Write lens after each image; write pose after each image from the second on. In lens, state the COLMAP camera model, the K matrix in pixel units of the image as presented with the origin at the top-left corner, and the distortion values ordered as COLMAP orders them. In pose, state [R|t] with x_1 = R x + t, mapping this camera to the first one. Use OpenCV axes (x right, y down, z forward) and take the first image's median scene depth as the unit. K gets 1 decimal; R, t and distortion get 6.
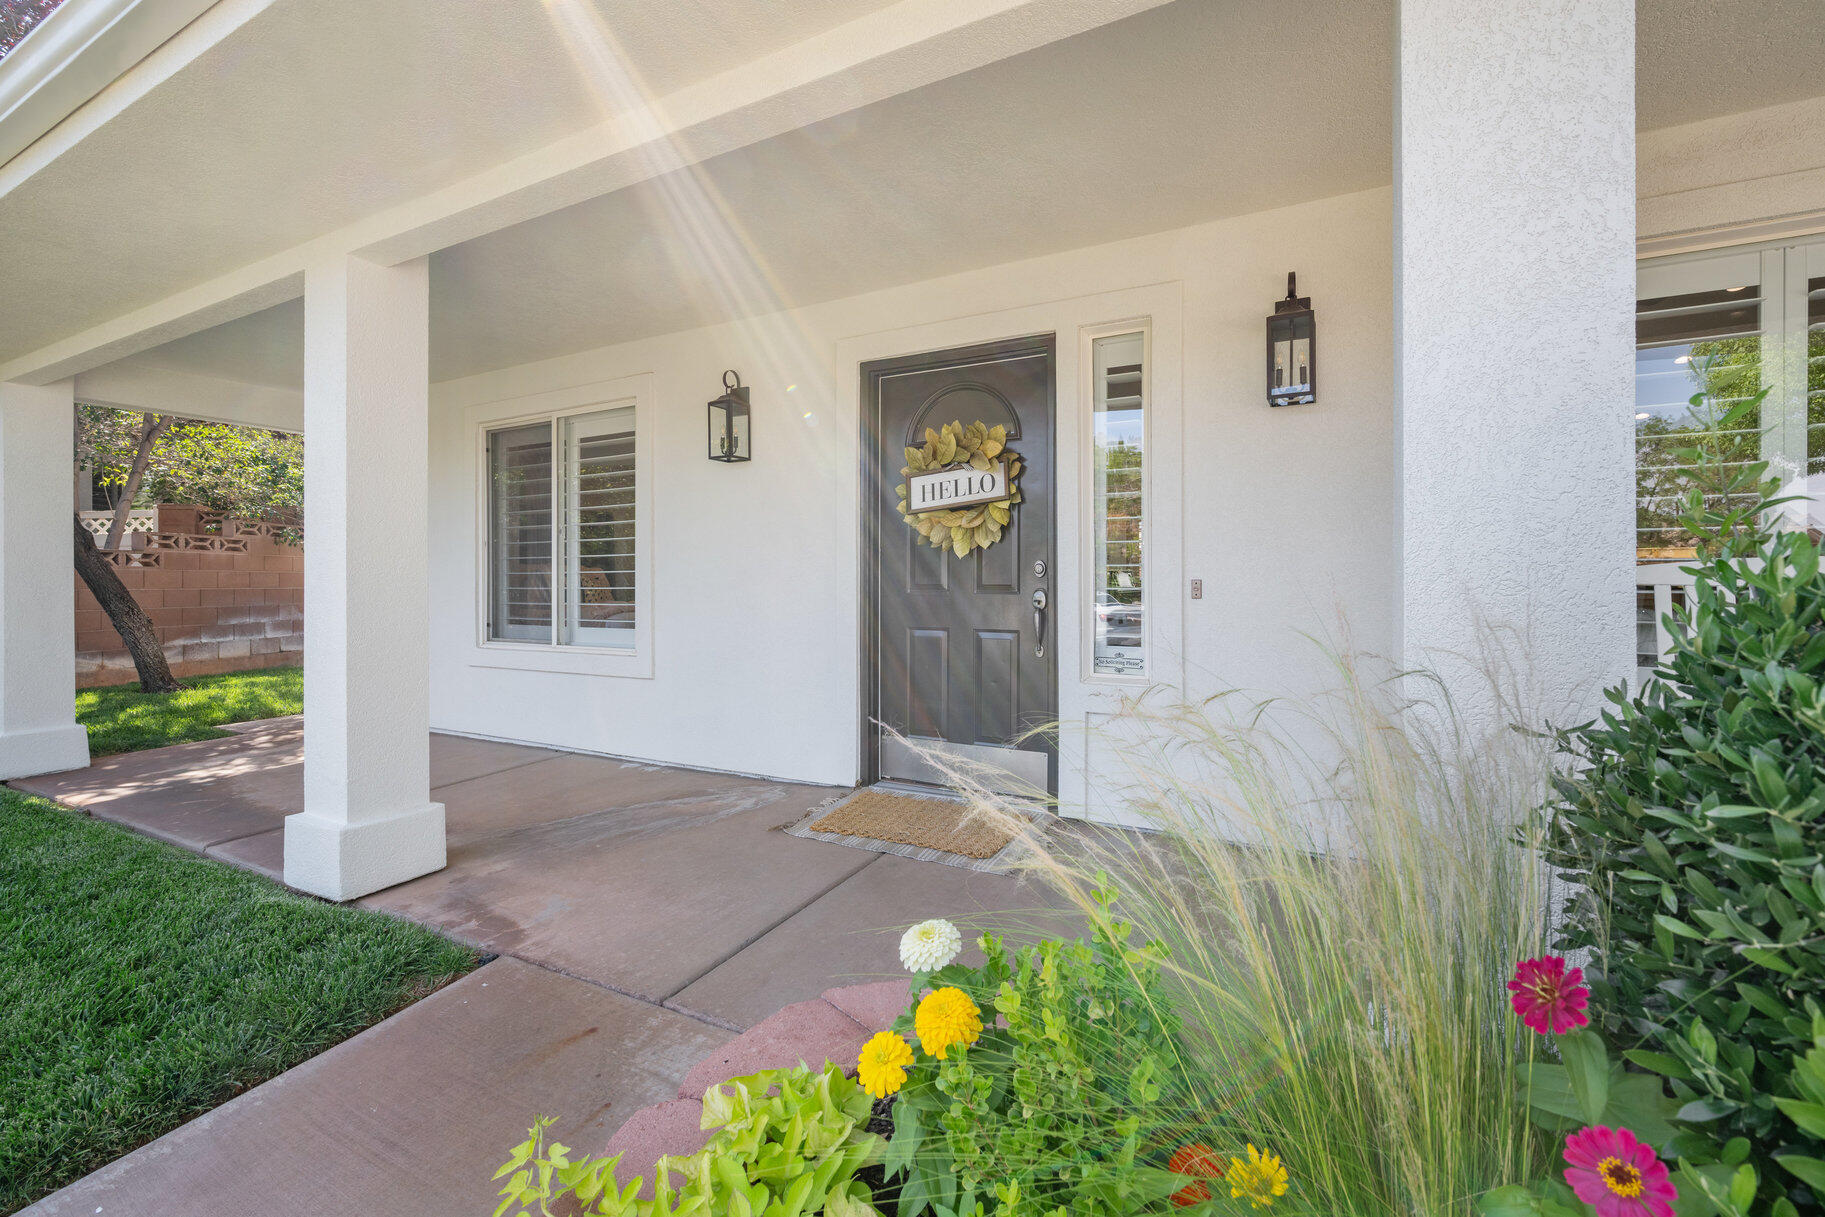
lens RADIAL K [[774.6, 0, 912.5], [0, 774.6, 608.5], [0, 0, 1]] dist [-0.004075, 0.000012]
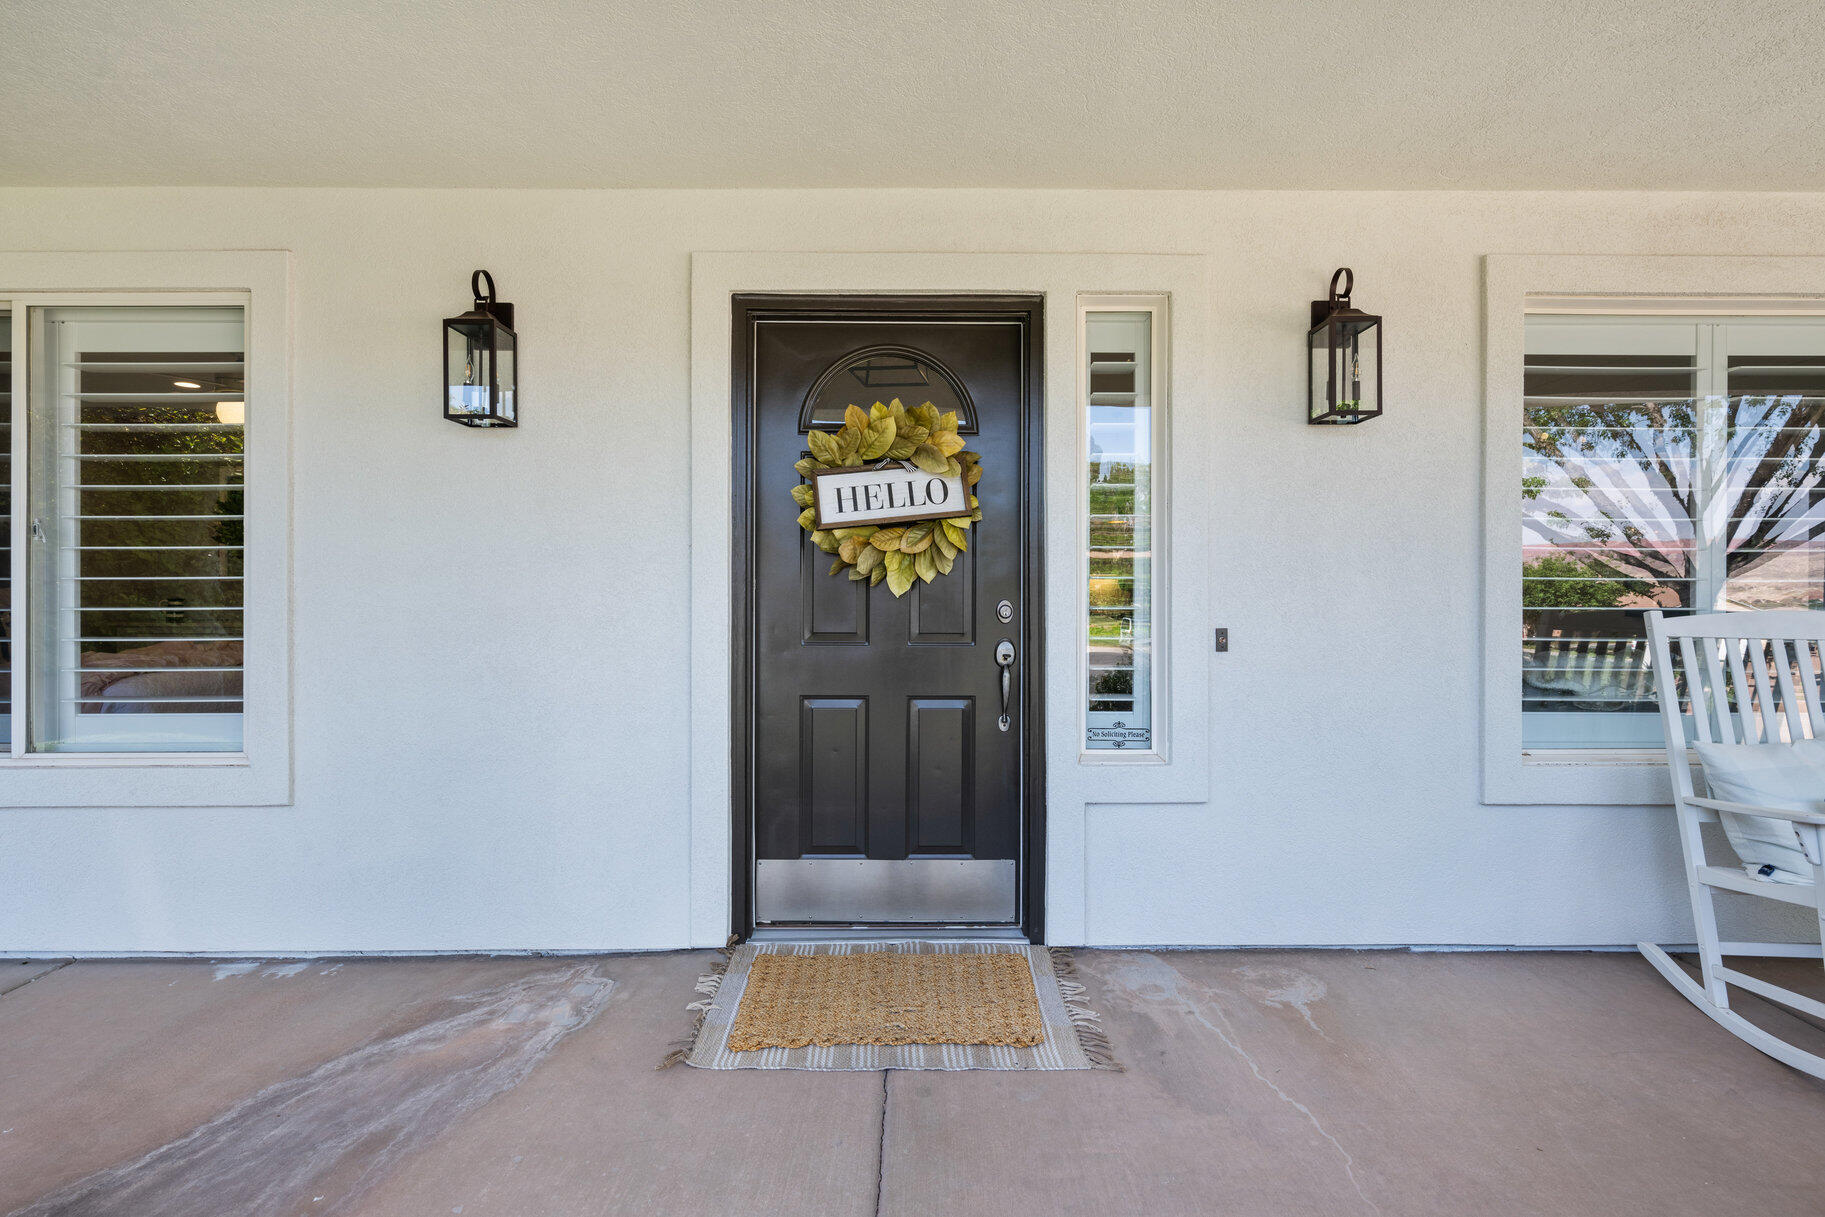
lens RADIAL K [[871.5, 0, 912.5], [0, 871.5, 608.5], [0, 0, 1]] dist [0.003557, -0.000704]
pose [[0.881274, -0.006611, 0.472559, -0.298788], [0.013938, 0.999831, -0.012005, -0.044179], [-0.472399, 0.017166, 0.881217, 0.301438]]
